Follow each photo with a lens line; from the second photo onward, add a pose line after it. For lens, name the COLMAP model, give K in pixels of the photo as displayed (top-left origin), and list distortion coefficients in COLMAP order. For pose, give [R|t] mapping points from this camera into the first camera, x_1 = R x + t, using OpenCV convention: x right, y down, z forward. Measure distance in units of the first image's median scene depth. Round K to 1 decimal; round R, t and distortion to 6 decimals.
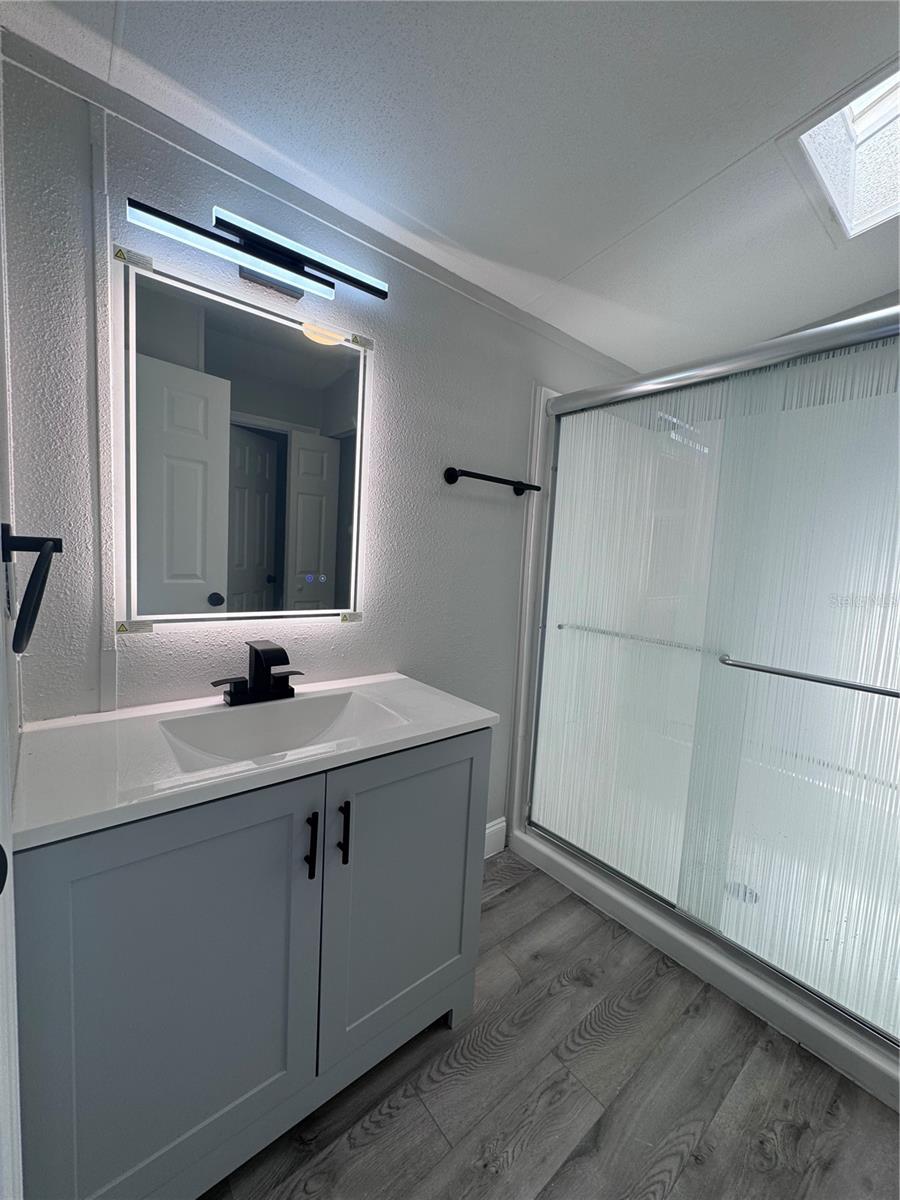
lens RADIAL K [[480.5, 0, 450.0], [0, 480.5, 600.0], [0, 0, 1]] dist [-0.000949, 0.000387]
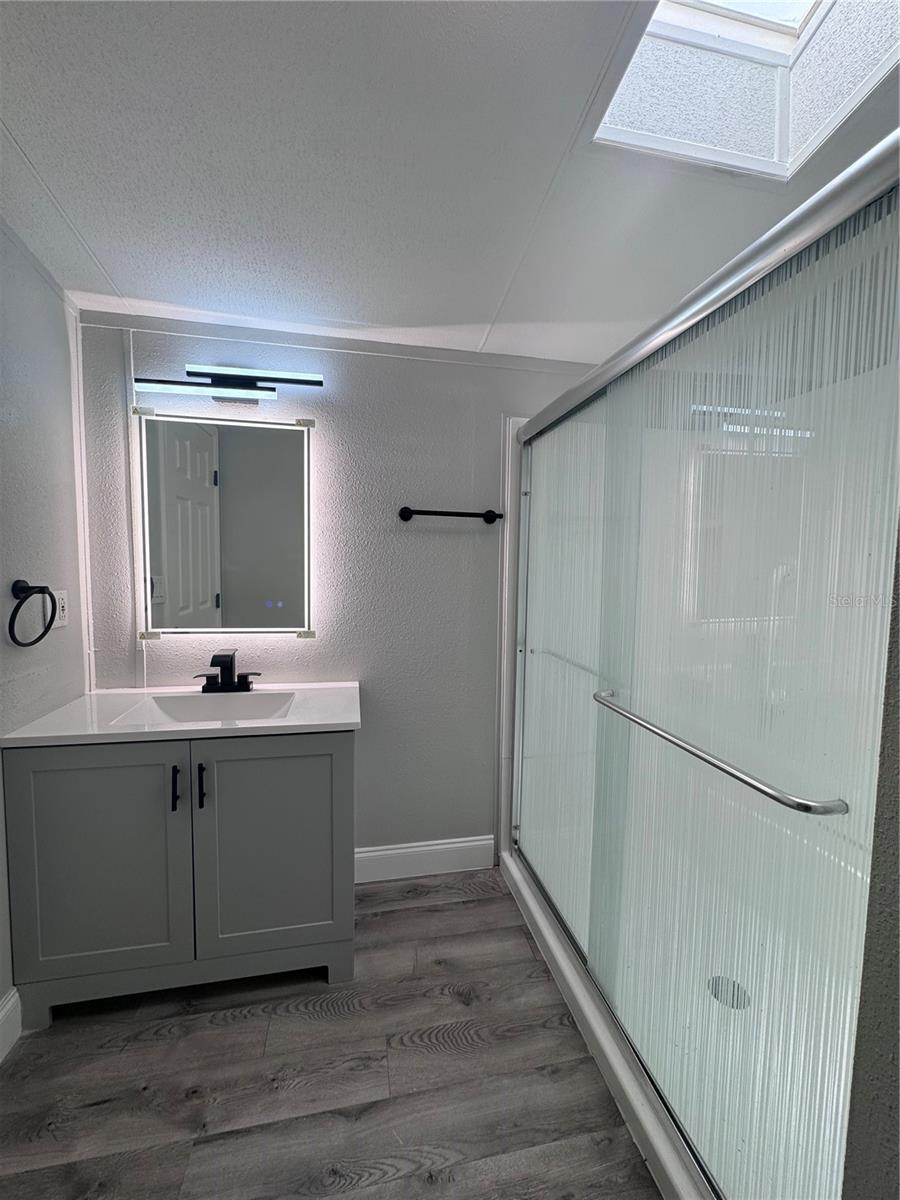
lens RADIAL K [[480.5, 0, 450.0], [0, 480.5, 600.0], [0, 0, 1]] dist [-0.000949, 0.000387]
pose [[0.878483, -0.001627, -0.477771, 0.871969], [-0.015747, 0.999352, -0.032356, -0.023928], [0.477514, 0.035948, 0.877888, 0.067896]]
